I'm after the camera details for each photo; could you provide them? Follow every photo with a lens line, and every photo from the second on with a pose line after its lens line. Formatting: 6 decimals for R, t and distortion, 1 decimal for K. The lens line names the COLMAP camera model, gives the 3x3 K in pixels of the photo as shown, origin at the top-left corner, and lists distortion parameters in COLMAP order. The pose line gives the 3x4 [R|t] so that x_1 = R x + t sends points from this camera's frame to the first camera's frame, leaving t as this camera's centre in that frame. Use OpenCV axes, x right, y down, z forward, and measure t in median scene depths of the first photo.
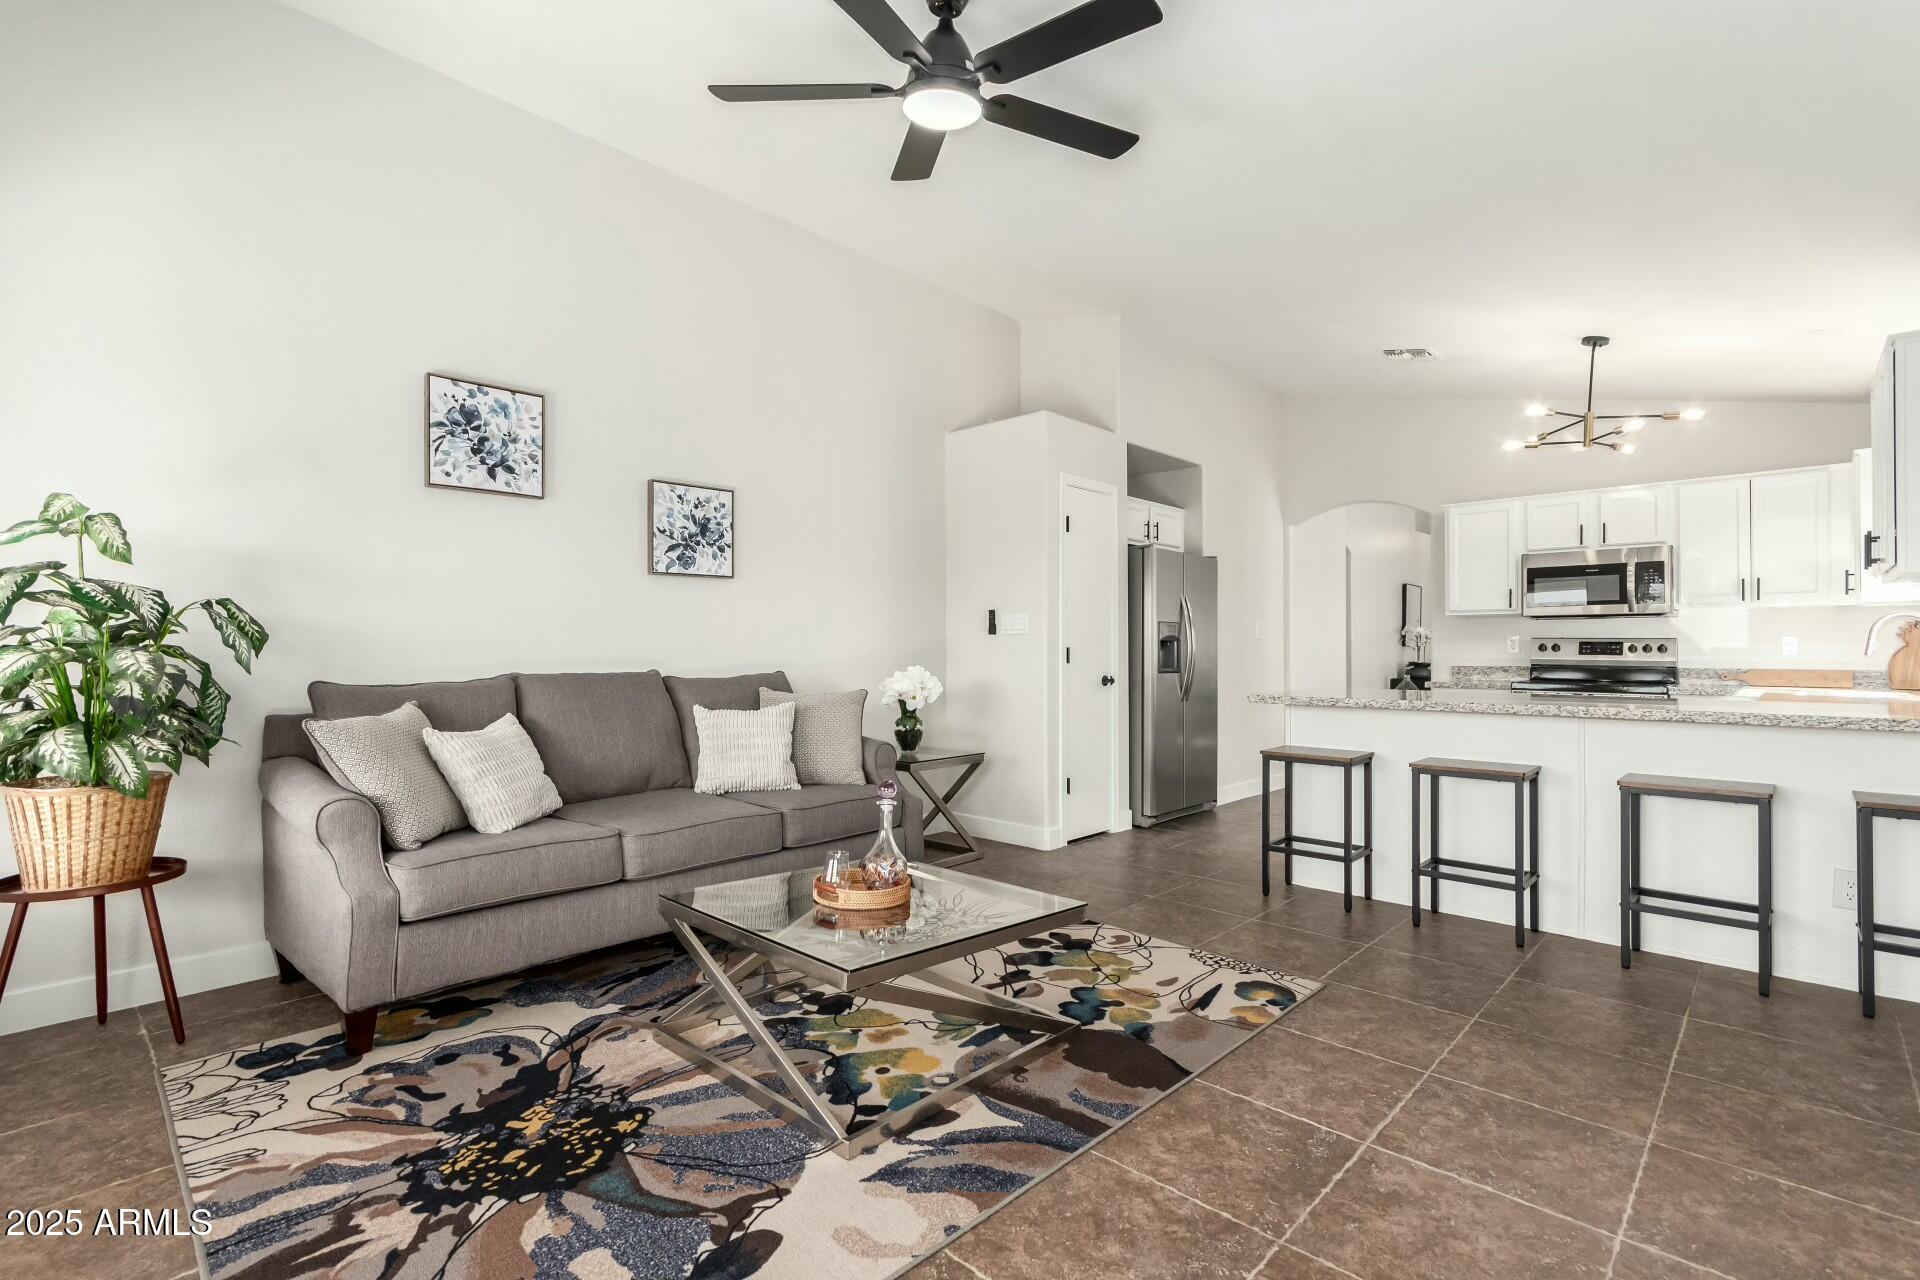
lens RADIAL K [[892.1, 0, 952.7], [0, 892.1, 645.1], [0, 0, 1]] dist [-0.000914, 0.000539]
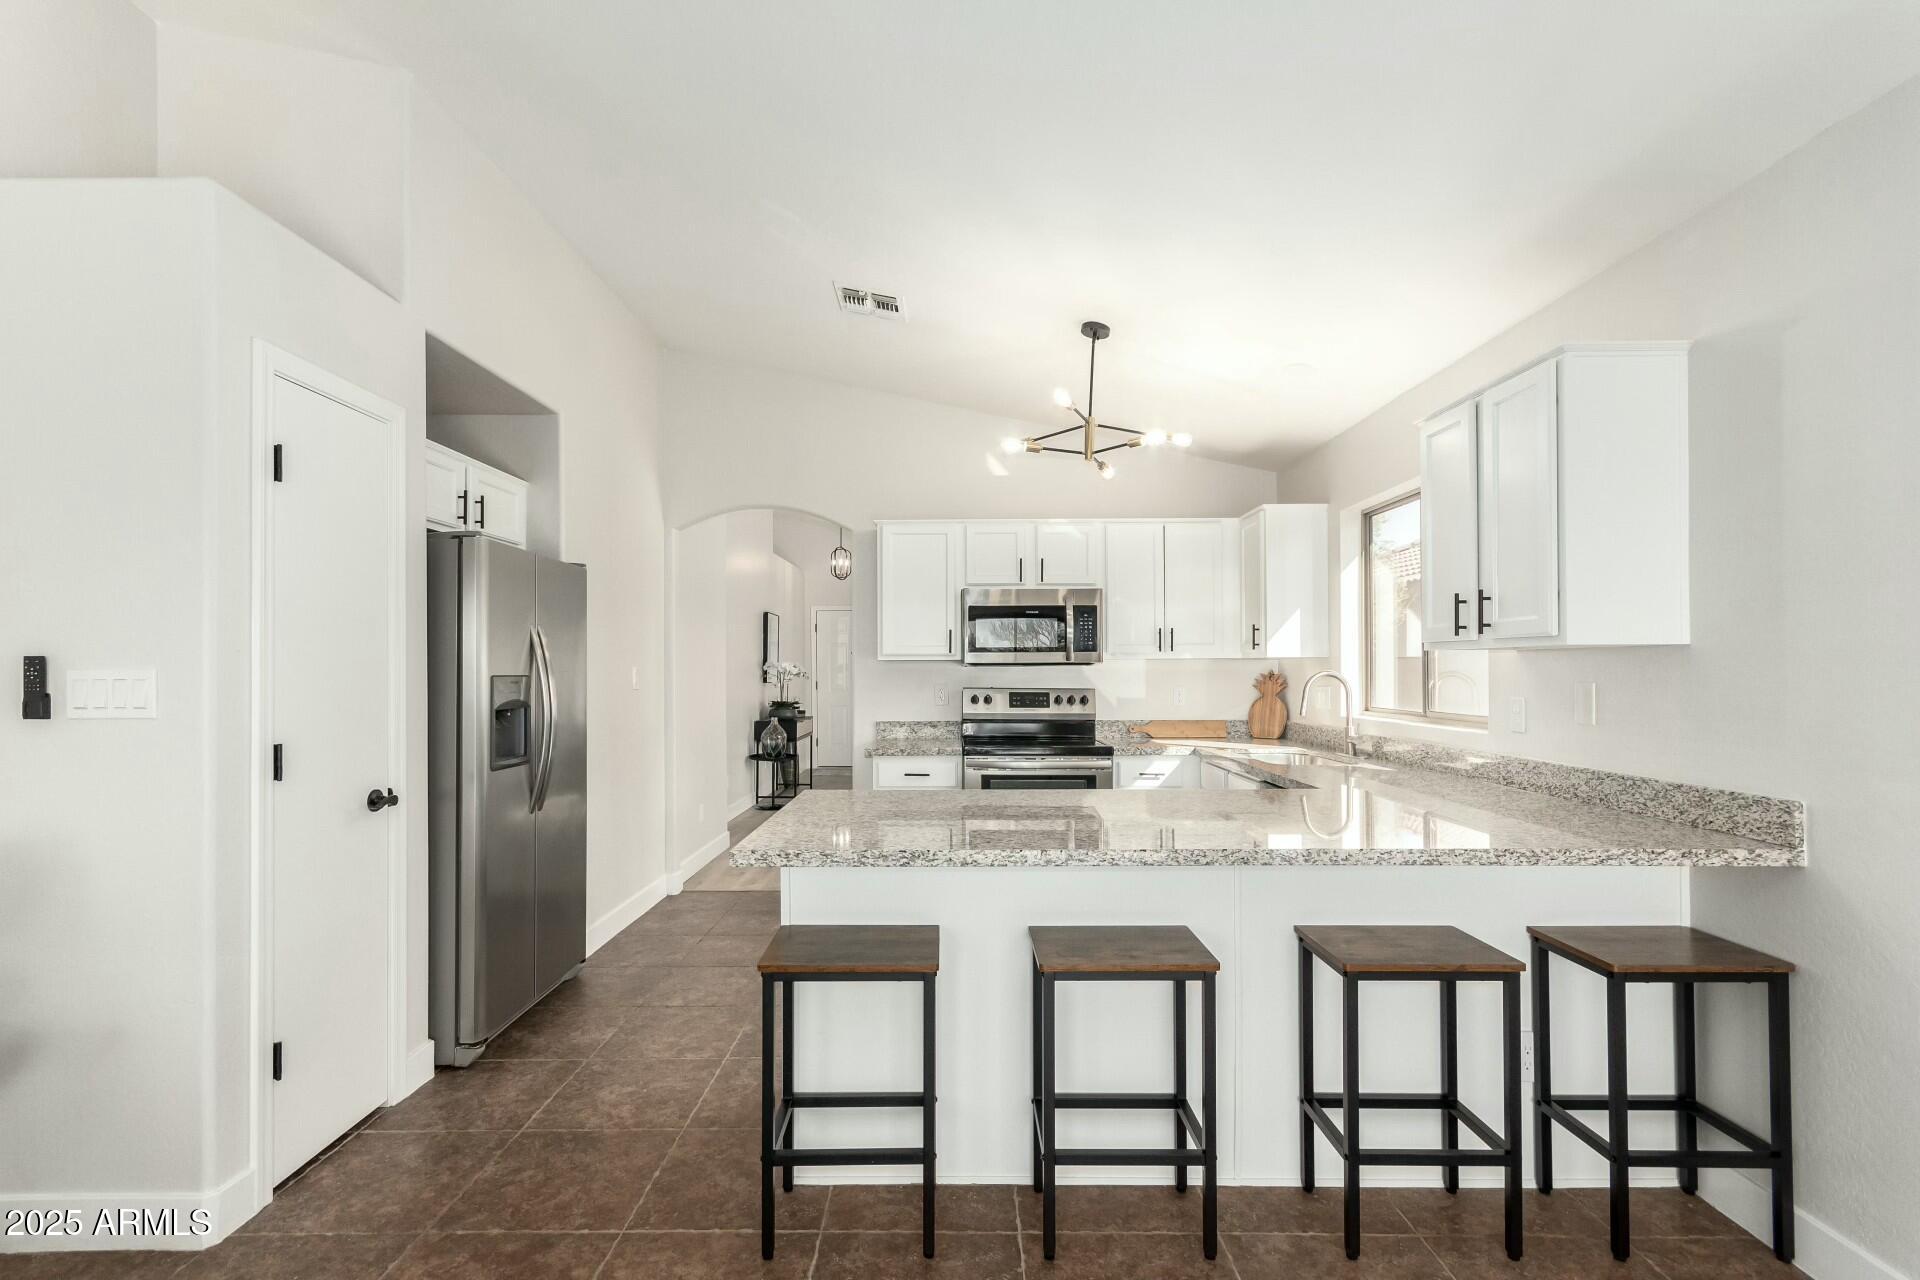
lens RADIAL K [[892.1, 0, 958.7], [0, 892.1, 657.2], [0, 0, 1]] dist [-0.000914, 0.000539]
pose [[0.724176, 0.004080, 0.689603, 0.063217], [0.000032, 0.999982, -0.005950, -0.034213], [-0.689615, 0.004331, 0.724163, 0.412409]]
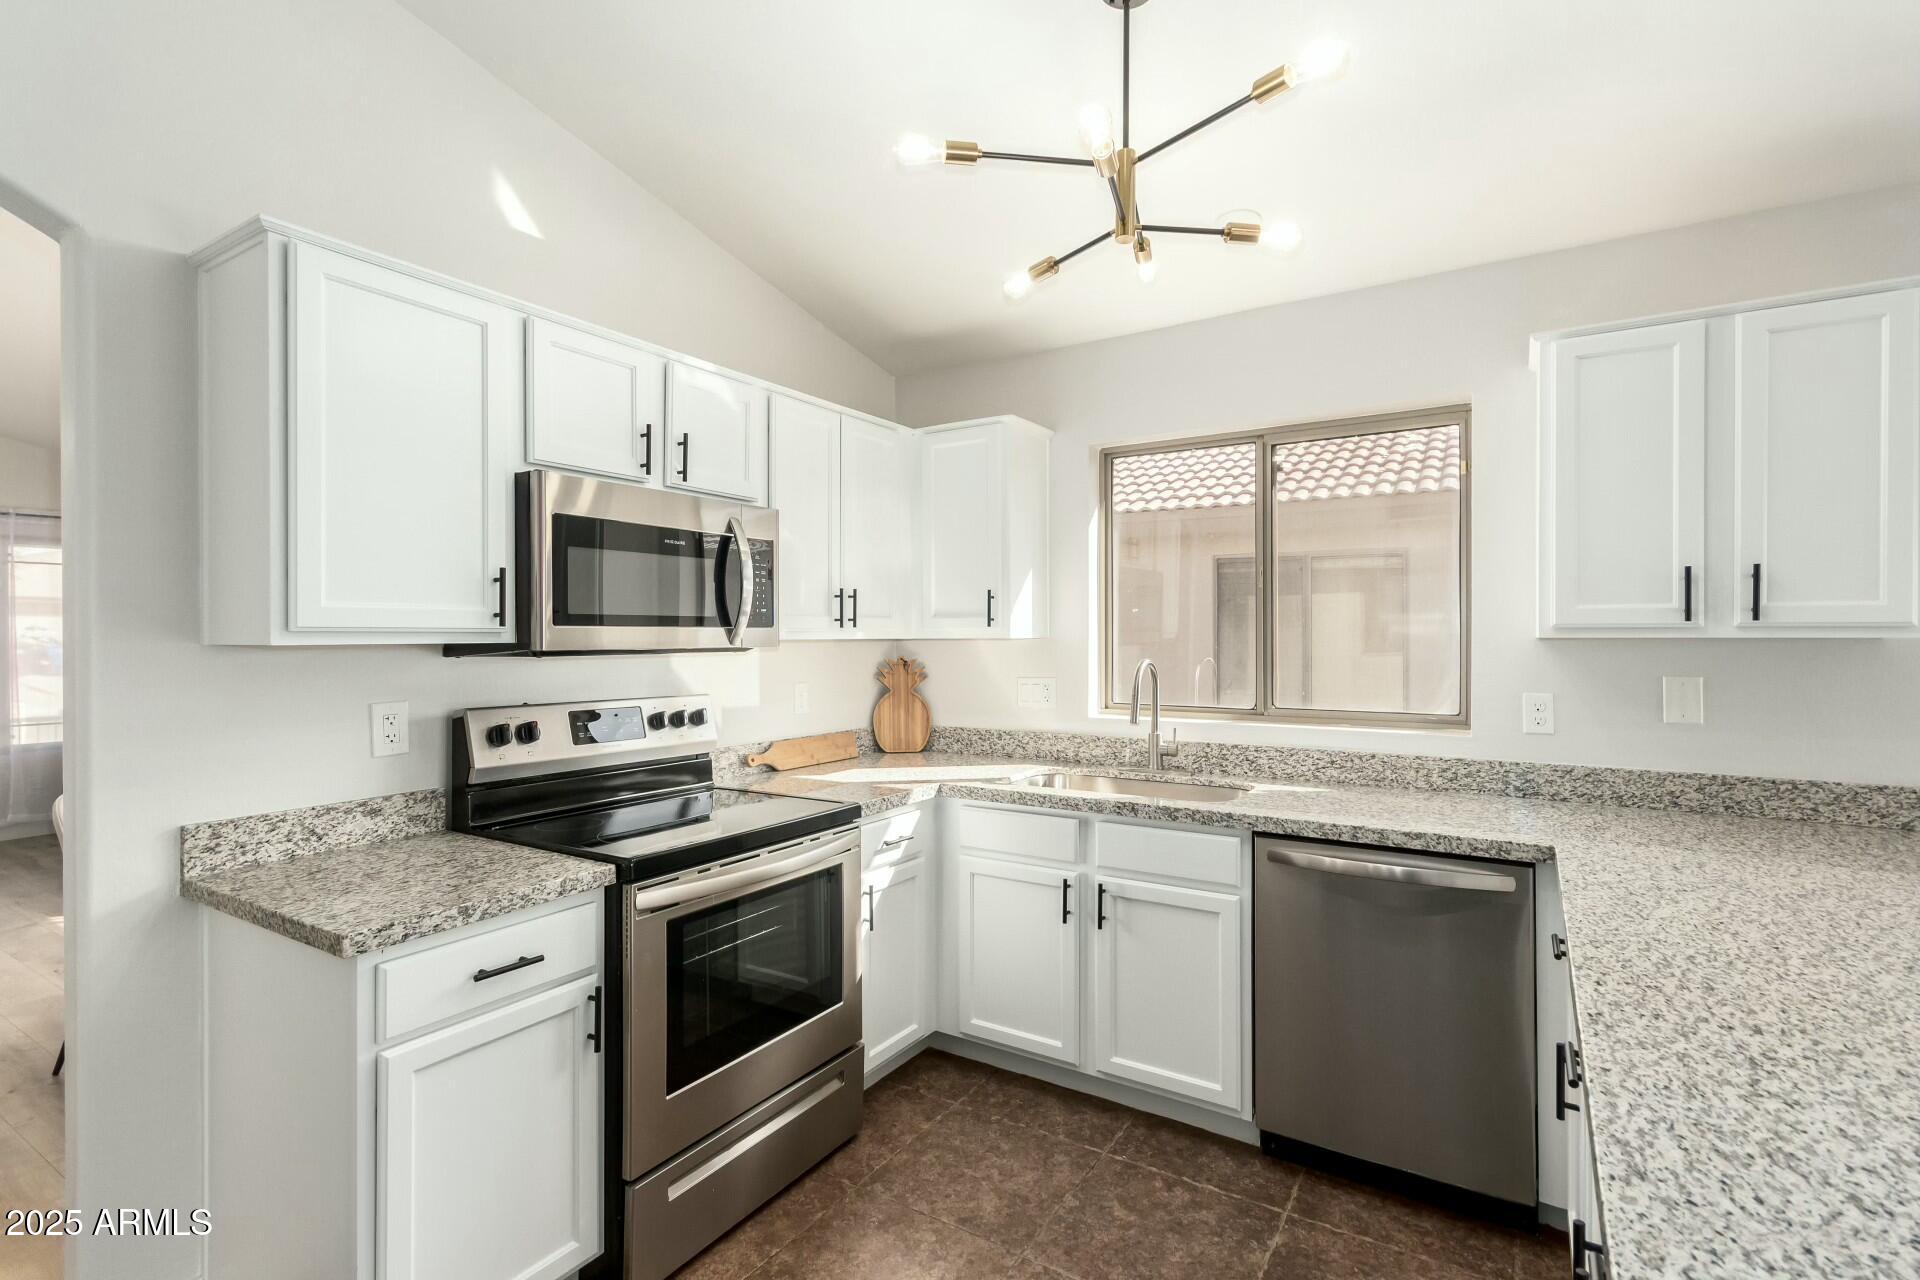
lens RADIAL K [[892.1, 0, 967.6], [0, 892.1, 640.8], [0, 0, 1]] dist [-0.000914, 0.000539]
pose [[-0.189853, -0.007437, 0.981784, 0.282309], [-0.004833, 0.999966, 0.006640, -0.040936], [-0.981801, -0.003485, -0.189882, 0.930170]]
